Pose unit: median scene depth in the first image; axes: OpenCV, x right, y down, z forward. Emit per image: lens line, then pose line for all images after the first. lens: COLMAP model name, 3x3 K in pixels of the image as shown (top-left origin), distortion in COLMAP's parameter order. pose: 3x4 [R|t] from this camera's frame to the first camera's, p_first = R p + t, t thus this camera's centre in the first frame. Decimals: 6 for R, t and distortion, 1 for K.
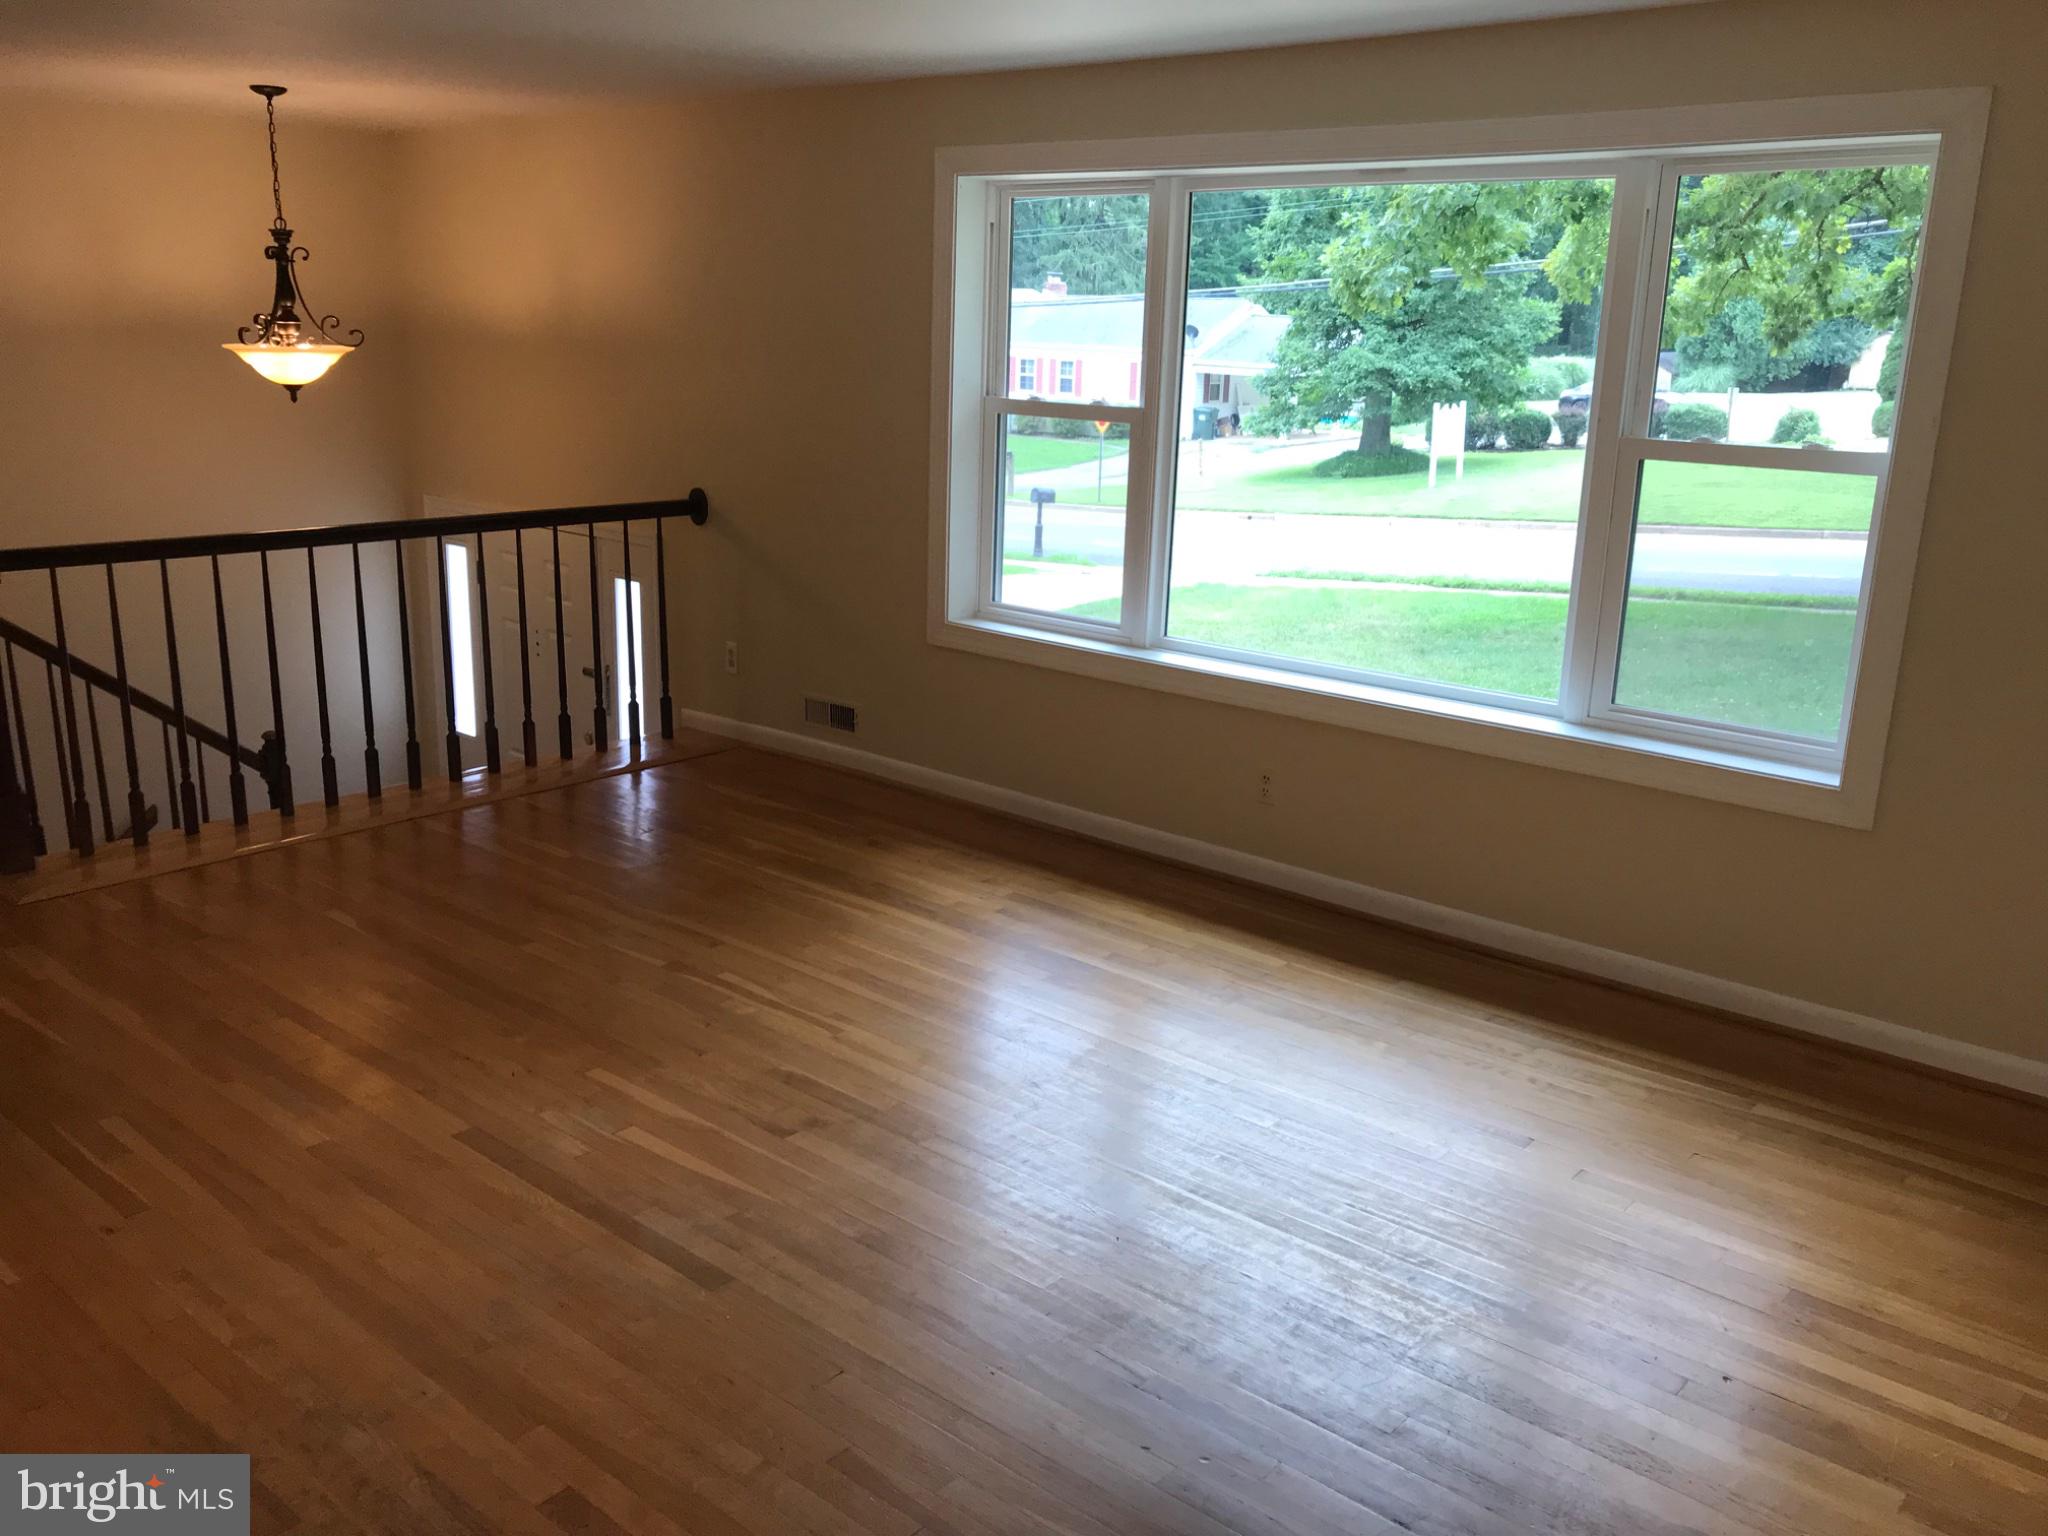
lens RADIAL K [[1684.5, 0, 1021.7], [0, 1684.5, 768.0], [0, 0, 1]] dist [0.040170, -0.055137]
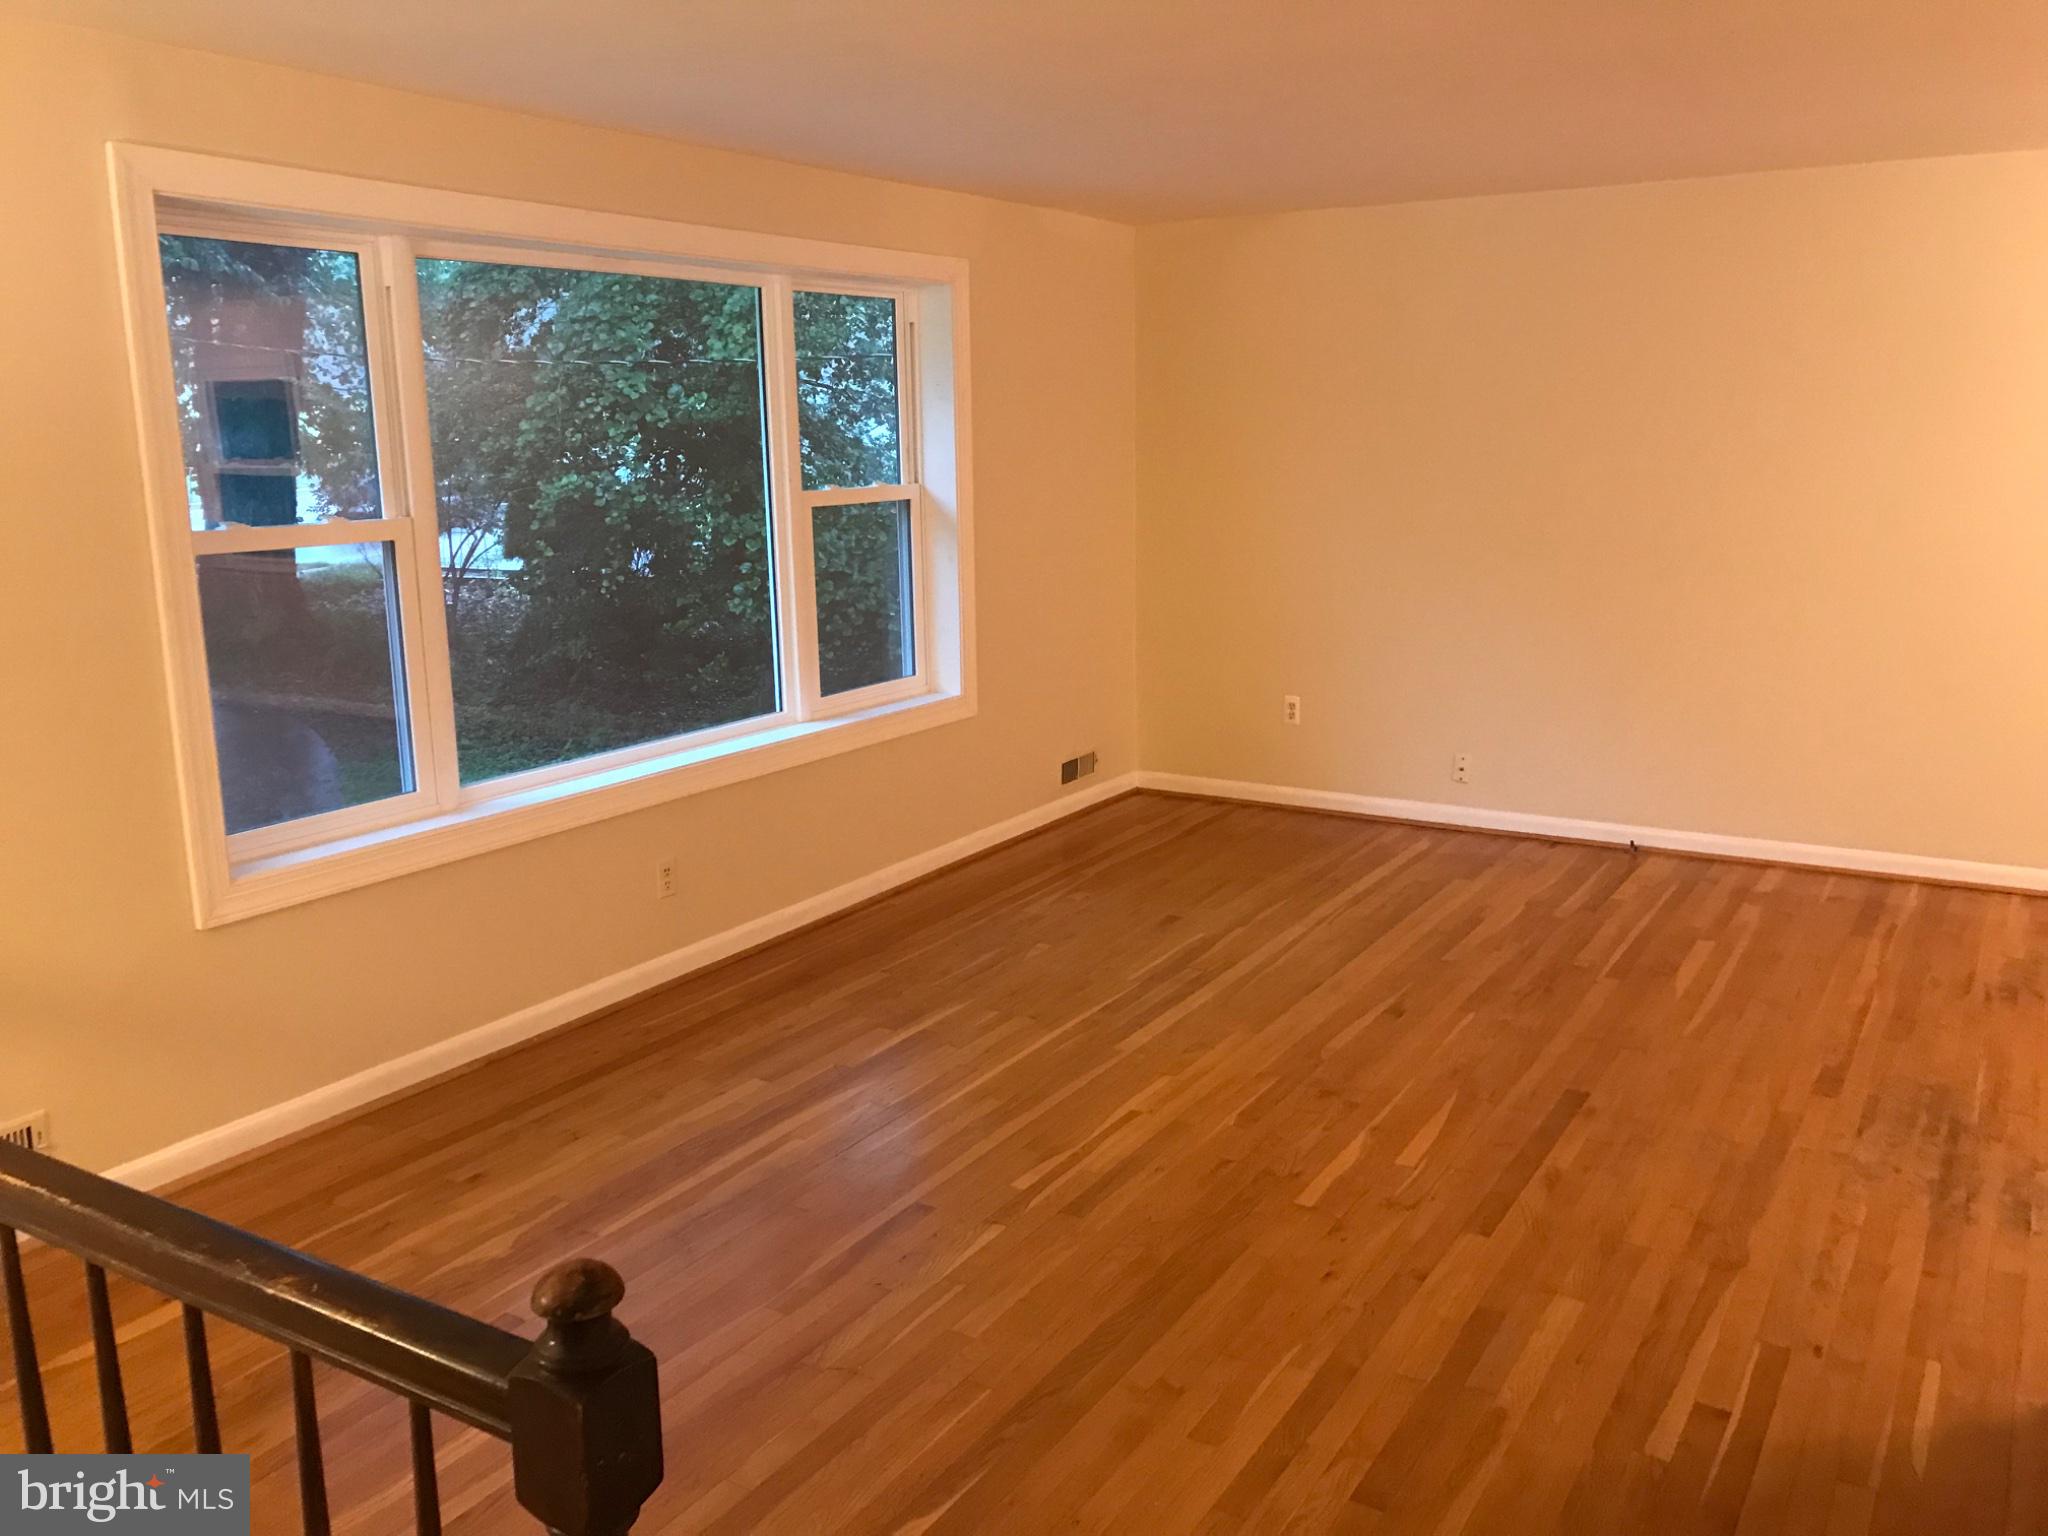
lens RADIAL K [[1684.5, 0, 1035.6], [0, 1684.5, 754.7], [0, 0, 1]] dist [0.040170, -0.055137]
pose [[-0.176166, -0.217404, 0.960053, -0.729200], [0.259497, 0.930550, 0.258339, -0.227055], [-0.949540, 0.294641, -0.107515, 0.791530]]
